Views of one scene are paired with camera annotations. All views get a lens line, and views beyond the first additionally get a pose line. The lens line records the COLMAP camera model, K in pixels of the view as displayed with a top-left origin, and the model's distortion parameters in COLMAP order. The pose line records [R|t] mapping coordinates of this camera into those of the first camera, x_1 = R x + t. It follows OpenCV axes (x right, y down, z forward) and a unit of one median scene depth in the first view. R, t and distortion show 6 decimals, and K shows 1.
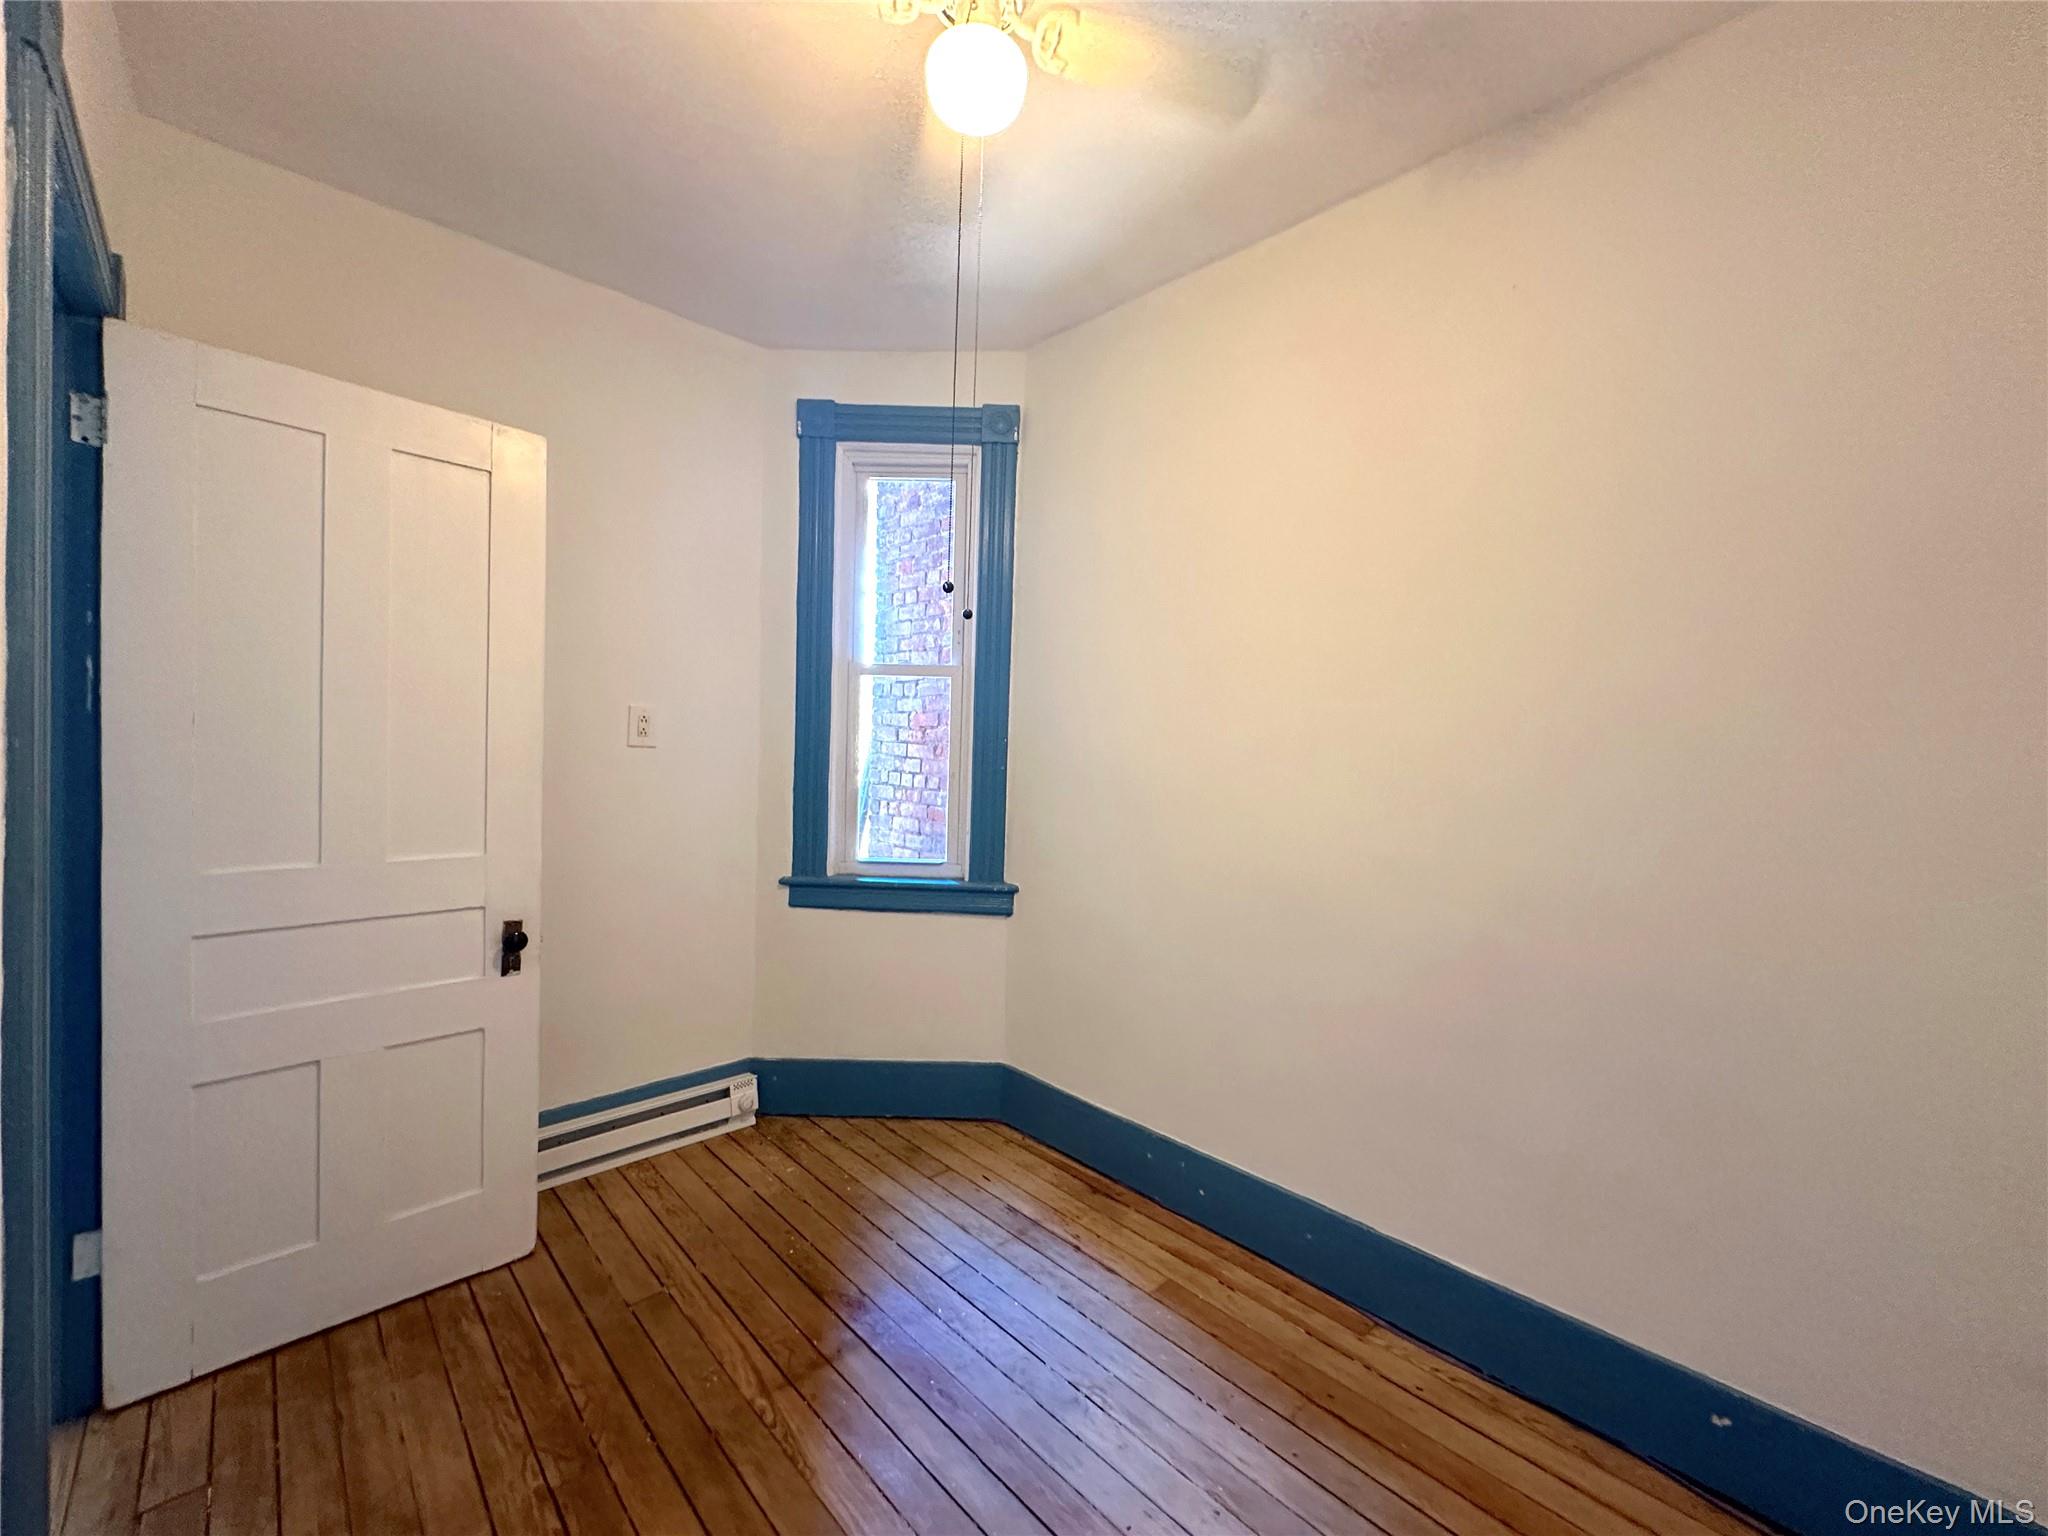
lens RADIAL K [[816.4, 0, 1022.5], [0, 816.4, 769.9], [0, 0, 1]] dist [0.000359, -0.000227]
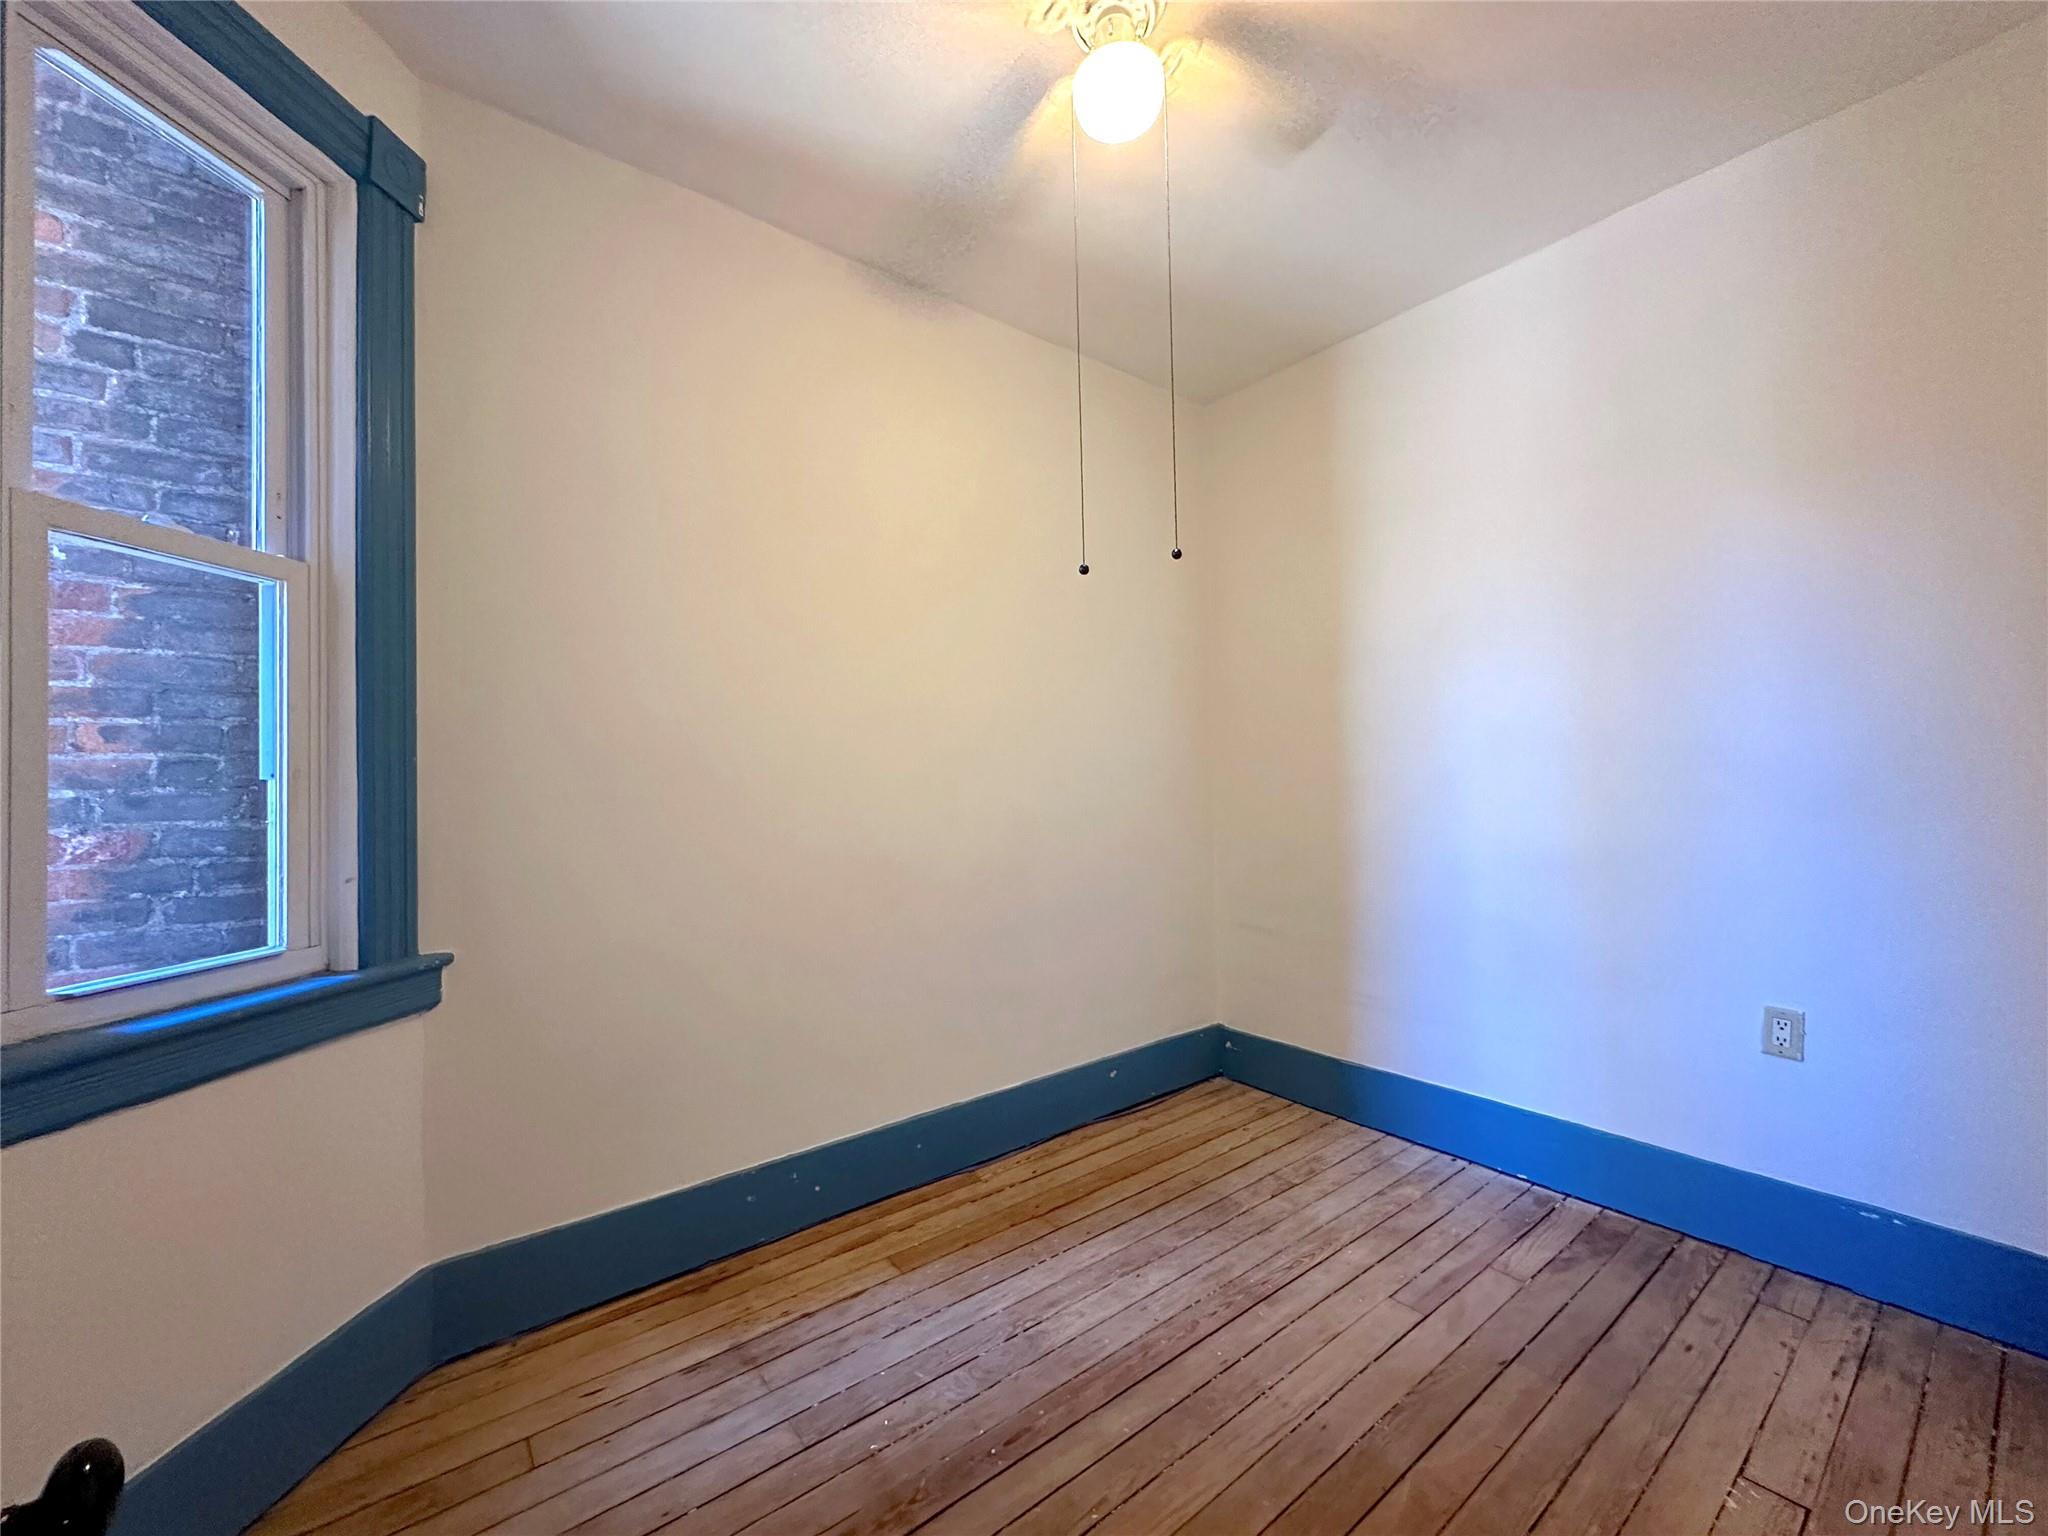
lens RADIAL K [[816.4, 0, 1022.5], [0, 816.4, 769.9], [0, 0, 1]] dist [0.000359, -0.000227]
pose [[0.092207, -0.011451, 0.995674, -0.771249], [0.051943, 0.998628, 0.006674, 0.033876], [-0.994384, 0.051103, 0.092675, 0.701138]]
